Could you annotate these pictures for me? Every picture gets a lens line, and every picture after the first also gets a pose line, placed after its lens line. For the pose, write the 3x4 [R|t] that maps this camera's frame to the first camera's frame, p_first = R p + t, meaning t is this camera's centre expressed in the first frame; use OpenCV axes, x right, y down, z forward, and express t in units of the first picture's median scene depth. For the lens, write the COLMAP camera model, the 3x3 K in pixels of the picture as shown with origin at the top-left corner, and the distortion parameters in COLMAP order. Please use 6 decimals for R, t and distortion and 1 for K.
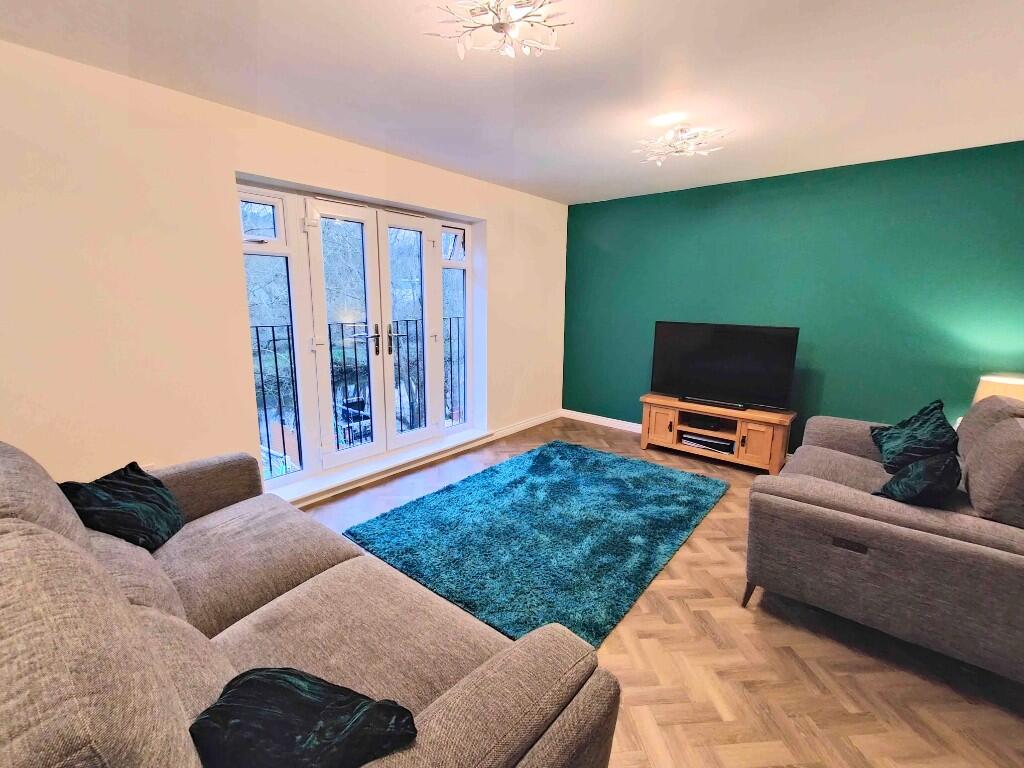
lens RADIAL K [[449.1, 0, 520.4], [0, 449.1, 382.4], [0, 0, 1]] dist [0.010930, 0.000730]
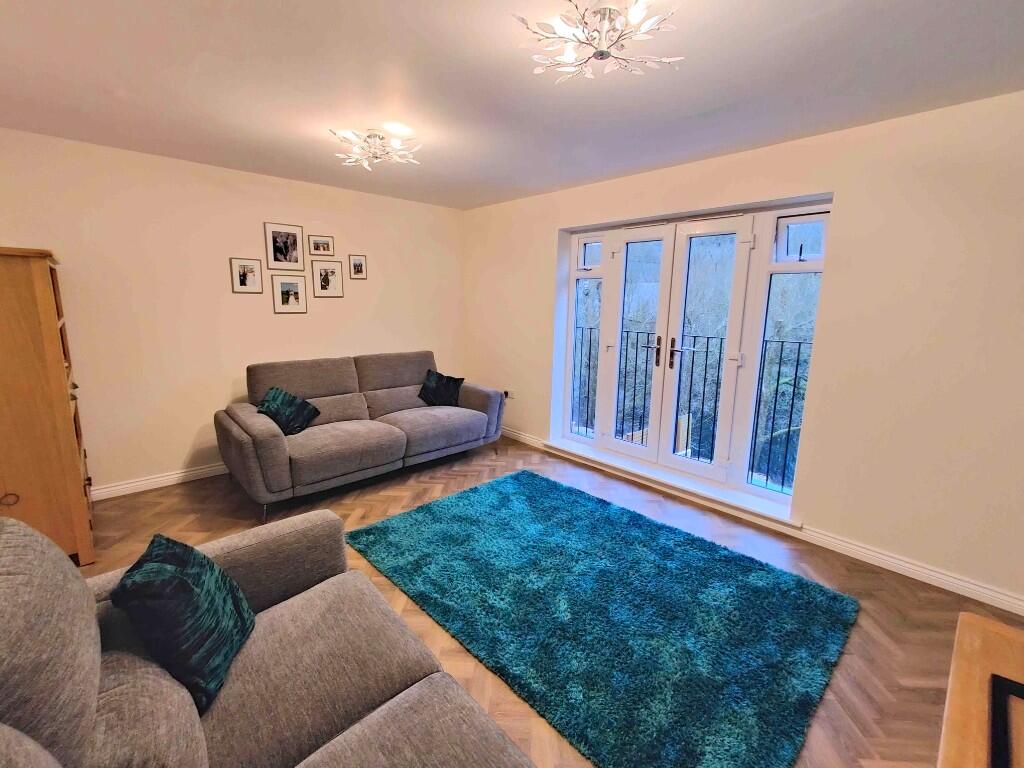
lens RADIAL K [[449.1, 0, 515.7], [0, 449.1, 381.5], [0, 0, 1]] dist [0.010930, 0.000730]
pose [[-0.124558, 0.159577, -0.979296, 0.731969], [-0.211292, 0.960078, 0.183320, -0.146986], [0.969454, 0.229751, -0.085868, 0.781000]]
